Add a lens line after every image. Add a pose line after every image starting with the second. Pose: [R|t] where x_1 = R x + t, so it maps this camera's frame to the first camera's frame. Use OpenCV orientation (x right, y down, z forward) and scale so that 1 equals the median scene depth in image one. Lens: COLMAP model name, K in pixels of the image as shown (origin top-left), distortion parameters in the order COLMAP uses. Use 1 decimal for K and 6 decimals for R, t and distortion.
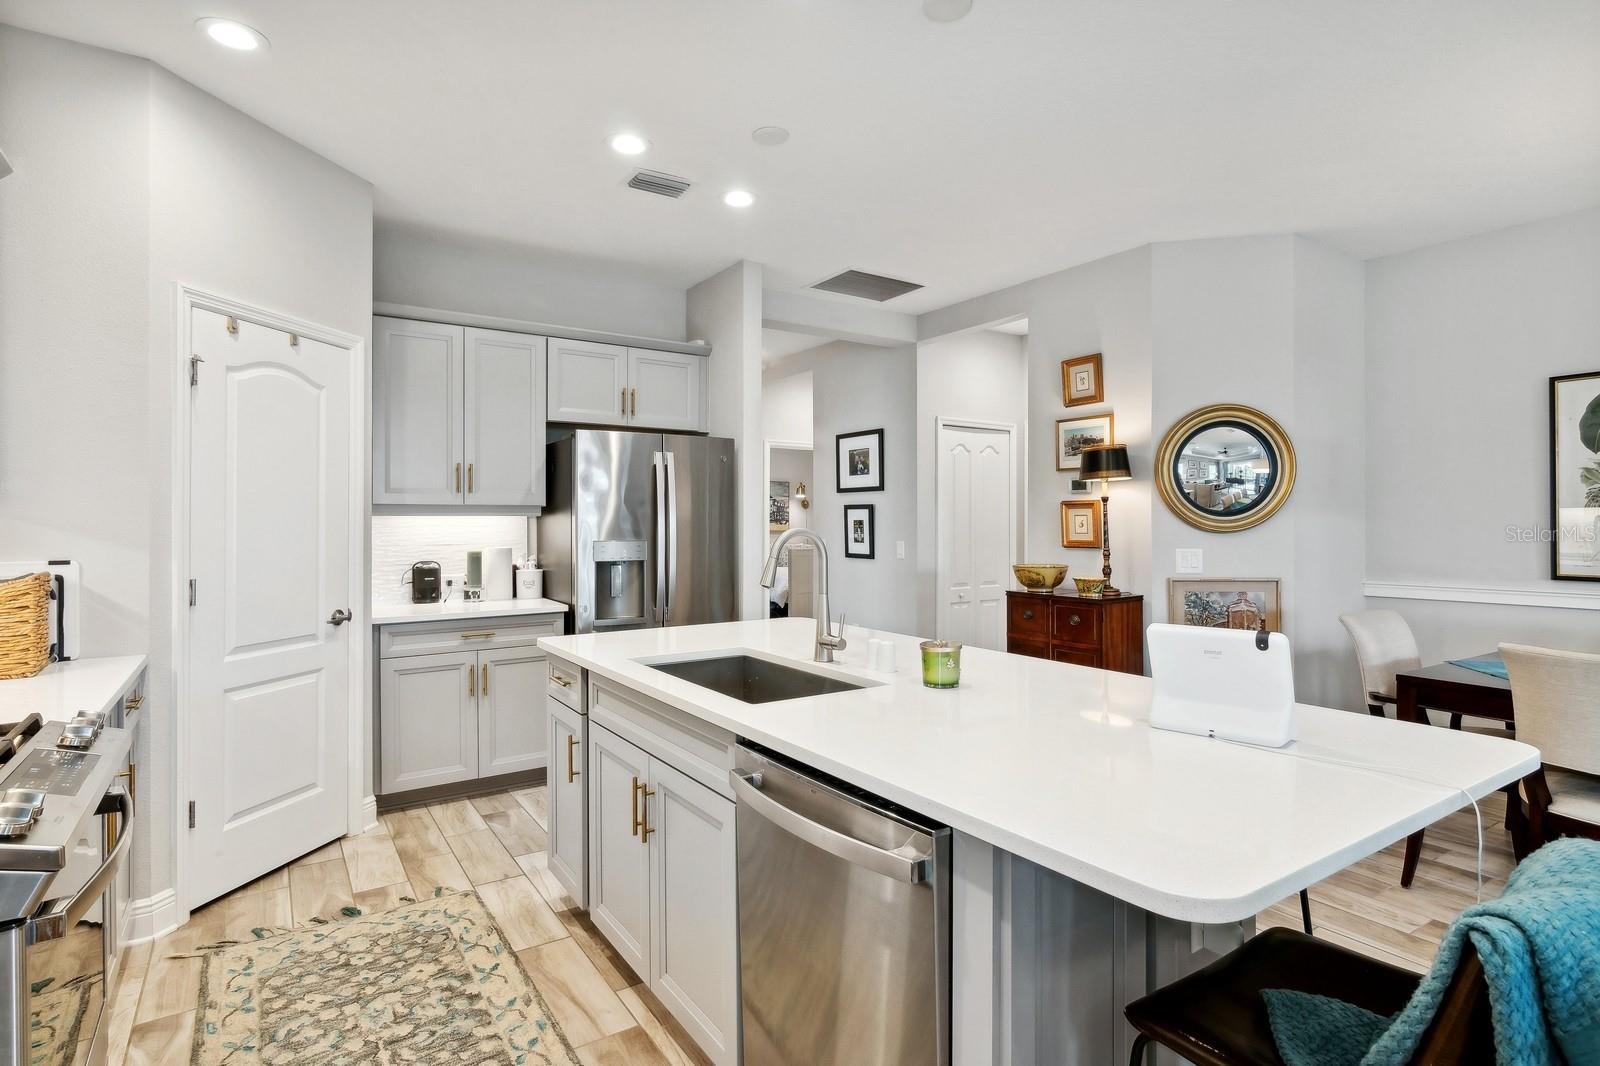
lens RADIAL K [[816.7, 0, 798.1], [0, 816.7, 525.4], [0, 0, 1]] dist [-0.001163, -0.000167]
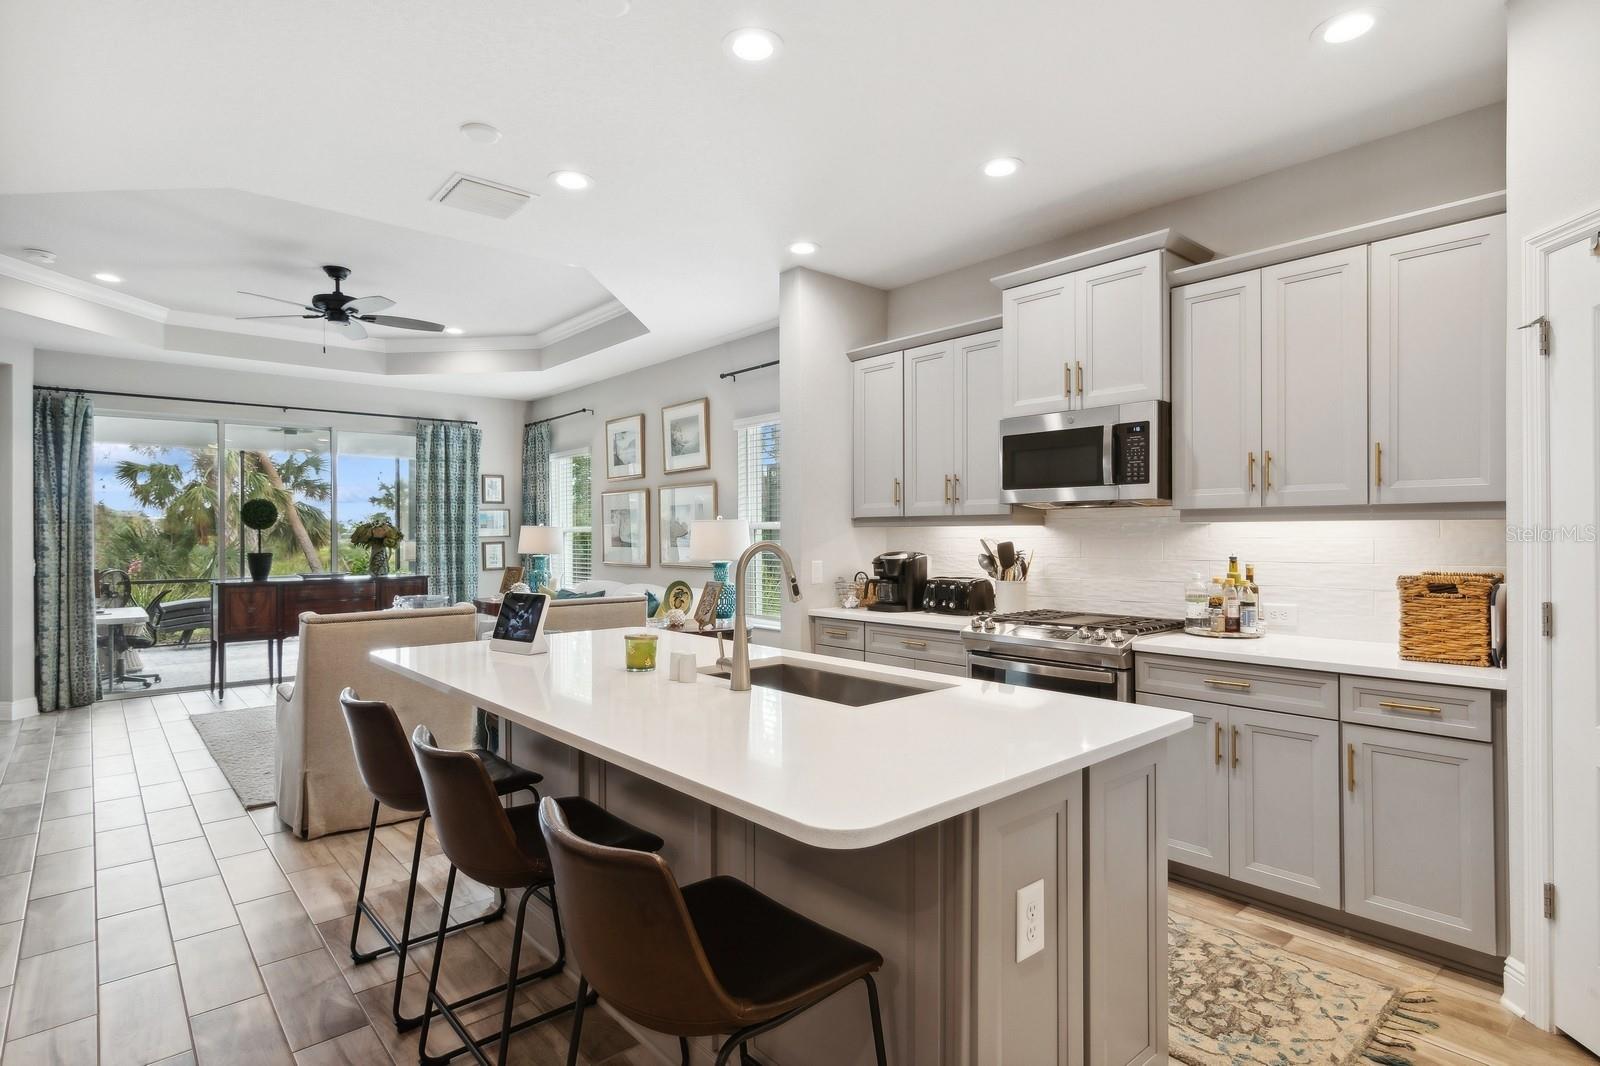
lens RADIAL K [[813.6, 0, 800.0], [0, 813.6, 533.0], [0, 0, 1]] dist [-0.000904, 0.000893]
pose [[-0.991049, 0.007993, -0.133258, 0.048562], [0.007460, 0.999962, 0.004498, -0.006335], [0.133289, 0.003463, -0.991071, 1.092912]]
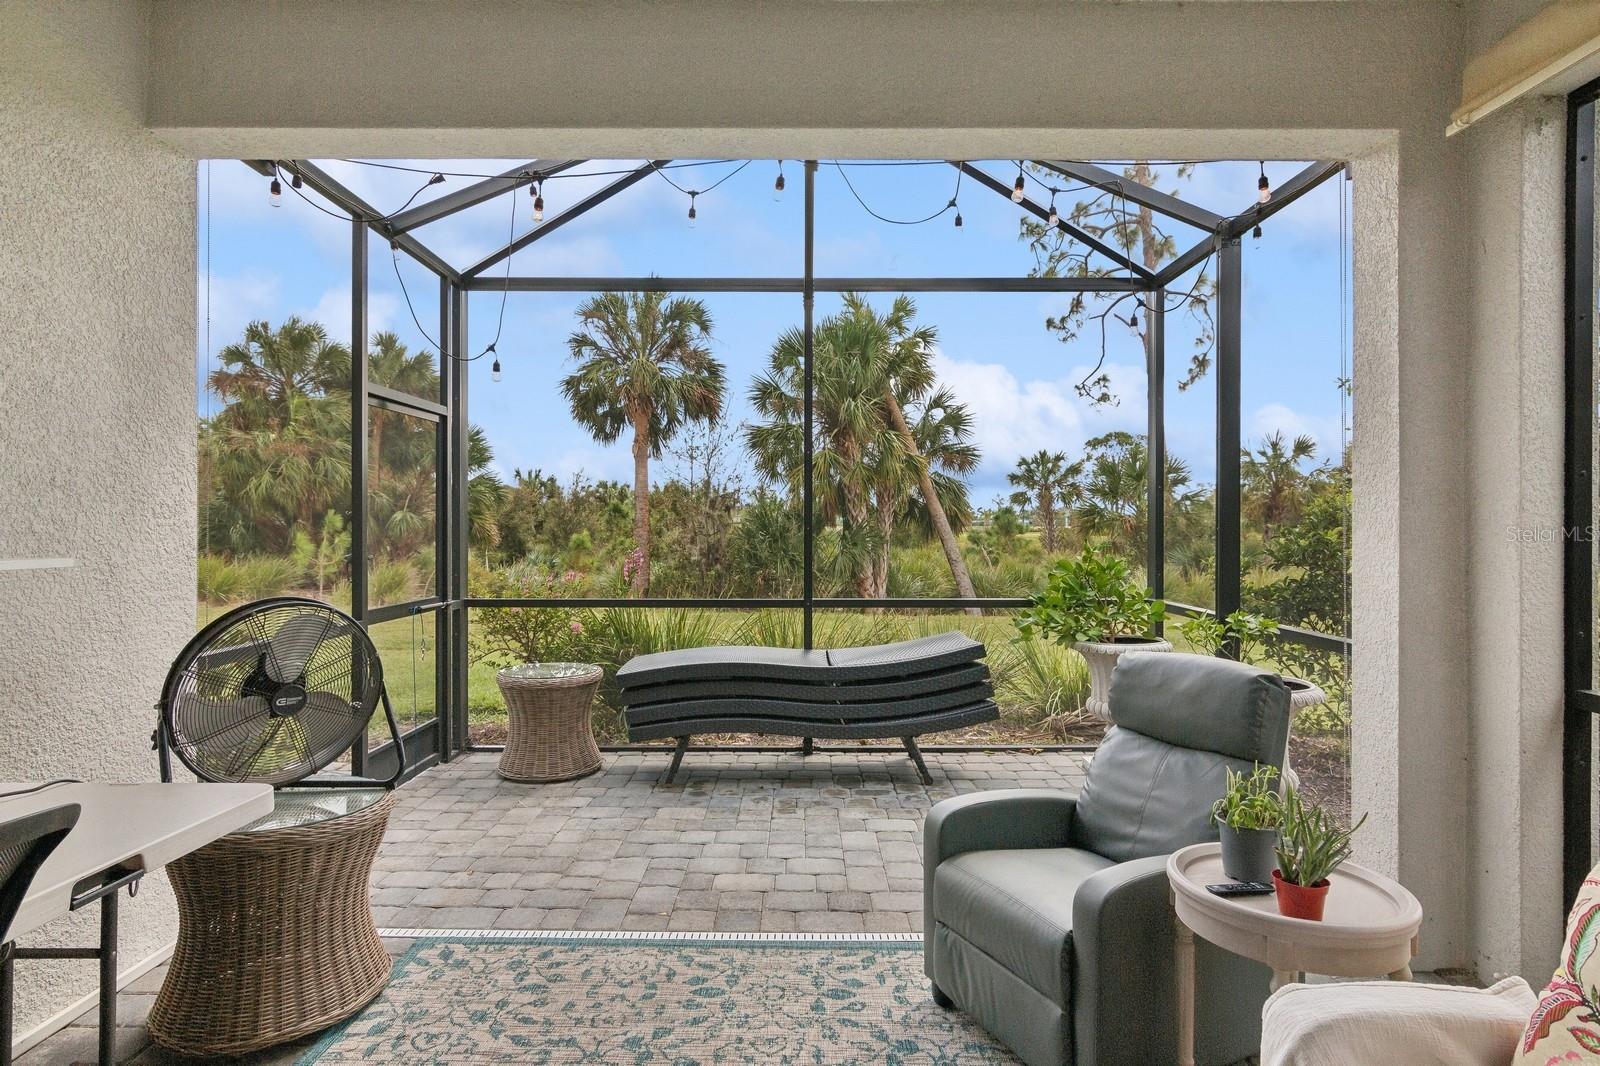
lens RADIAL K [[821.7, 0, 800.0], [0, 821.7, 533.0], [0, 0, 1]] dist [-0.000289, -0.000031]
pose [[-0.832780, -0.006794, 0.553563, 0.956574], [0.002921, 0.999857, 0.016665, 0.022508], [-0.553597, 0.015496, -0.832641, -1.006817]]
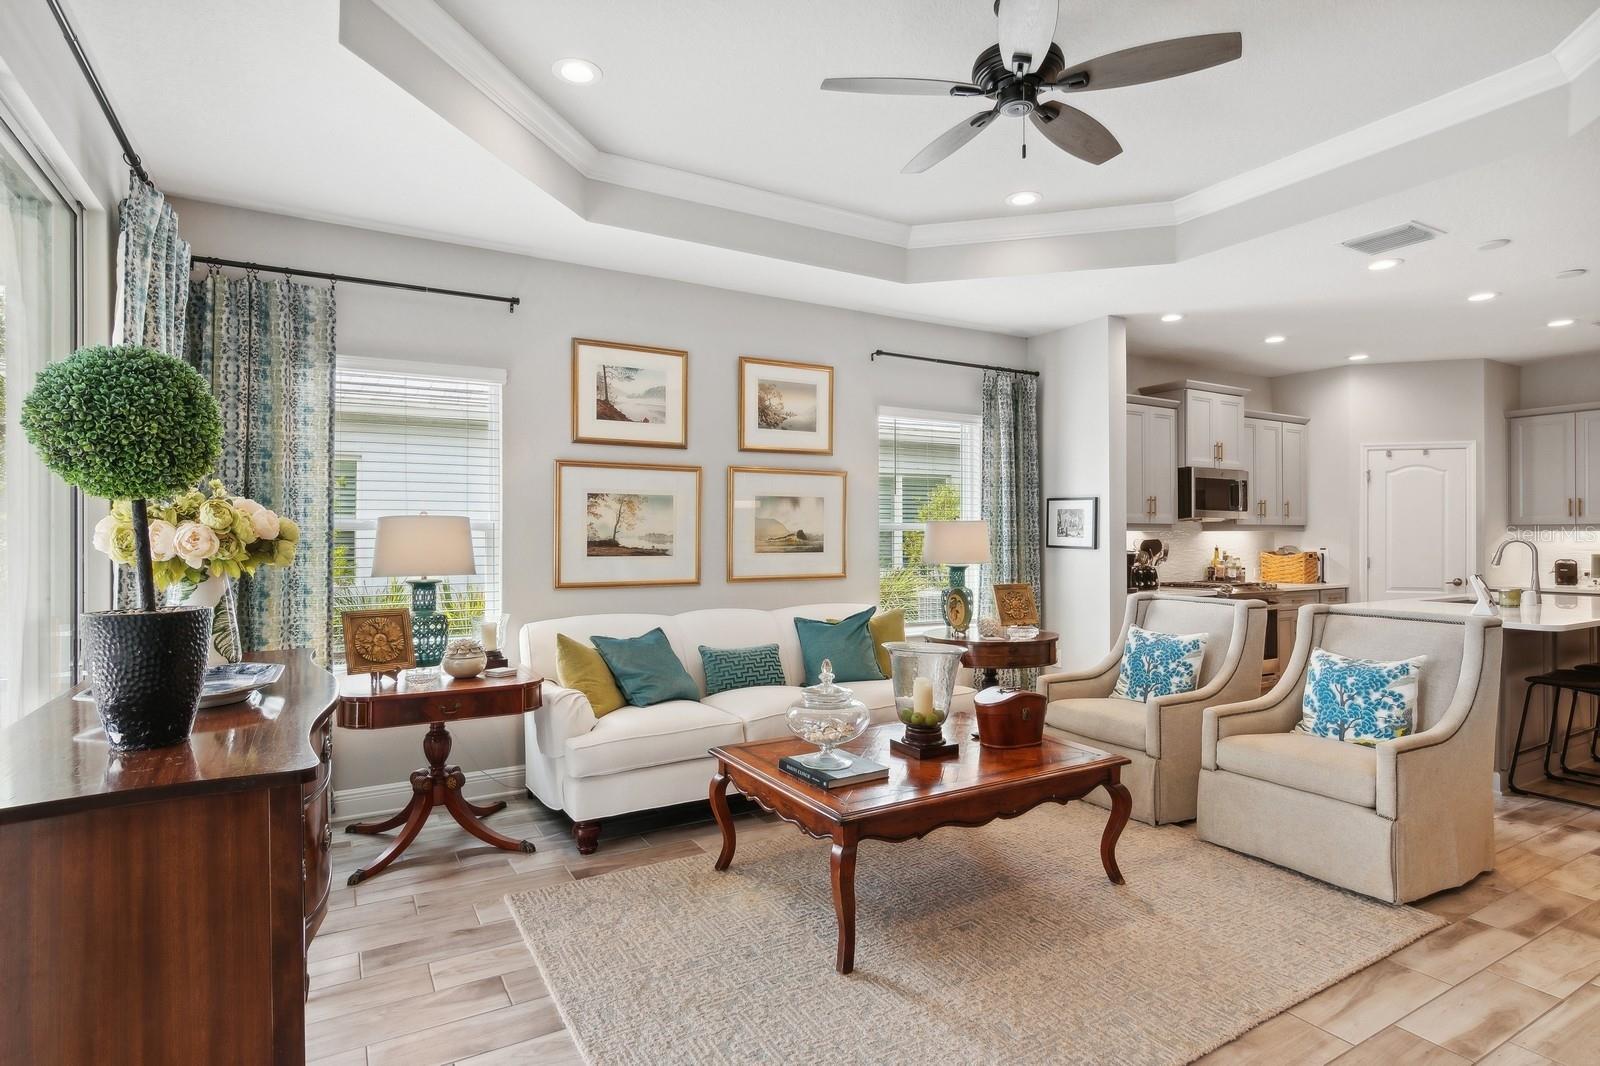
lens RADIAL K [[813.6, 0, 800.0], [0, 813.6, 533.0], [0, 0, 1]] dist [-0.000904, 0.000893]
pose [[-0.060931, -0.002310, -0.998139, 1.247337], [-0.003086, 0.999993, -0.002126, 0.000117], [0.998137, 0.002950, -0.060937, -0.408085]]
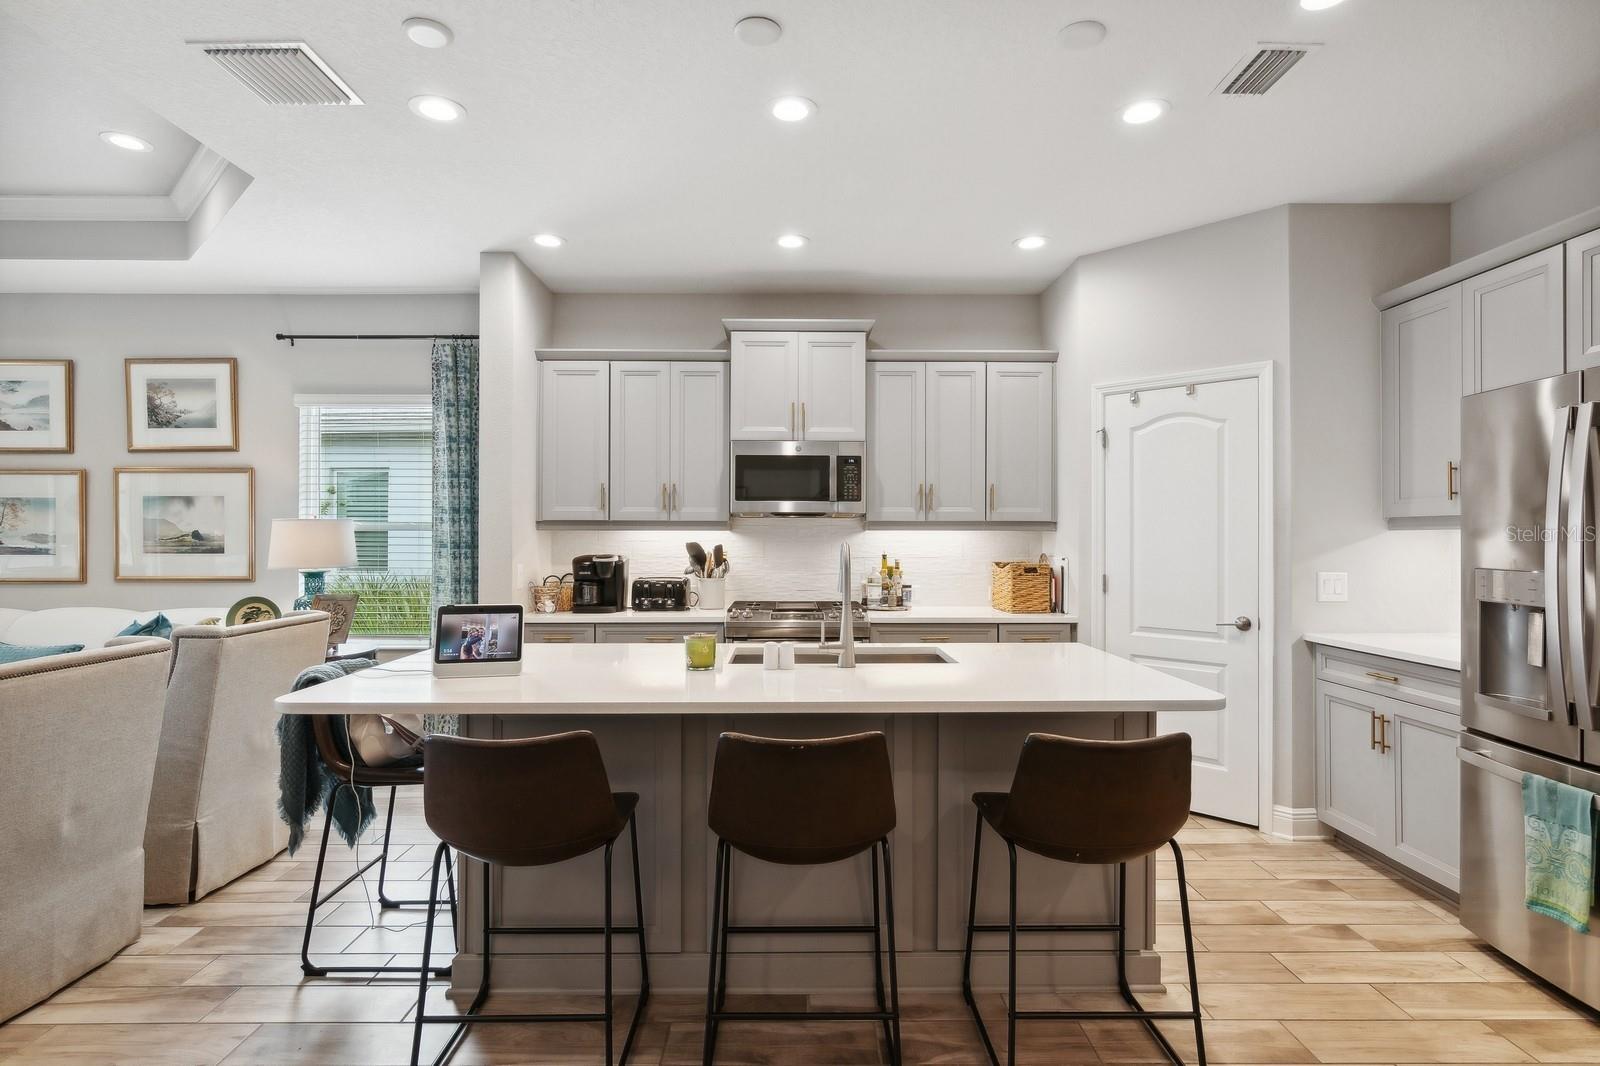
lens RADIAL K [[816.0, 0, 800.1], [0, 816.0, 534.9], [0, 0, 1]] dist [-0.003187, 0.000087]
pose [[-0.543440, -0.000770, -0.839448, 0.555949], [-0.003968, 0.999991, 0.001651, -0.005514], [0.839439, 0.004228, -0.543438, 0.880059]]
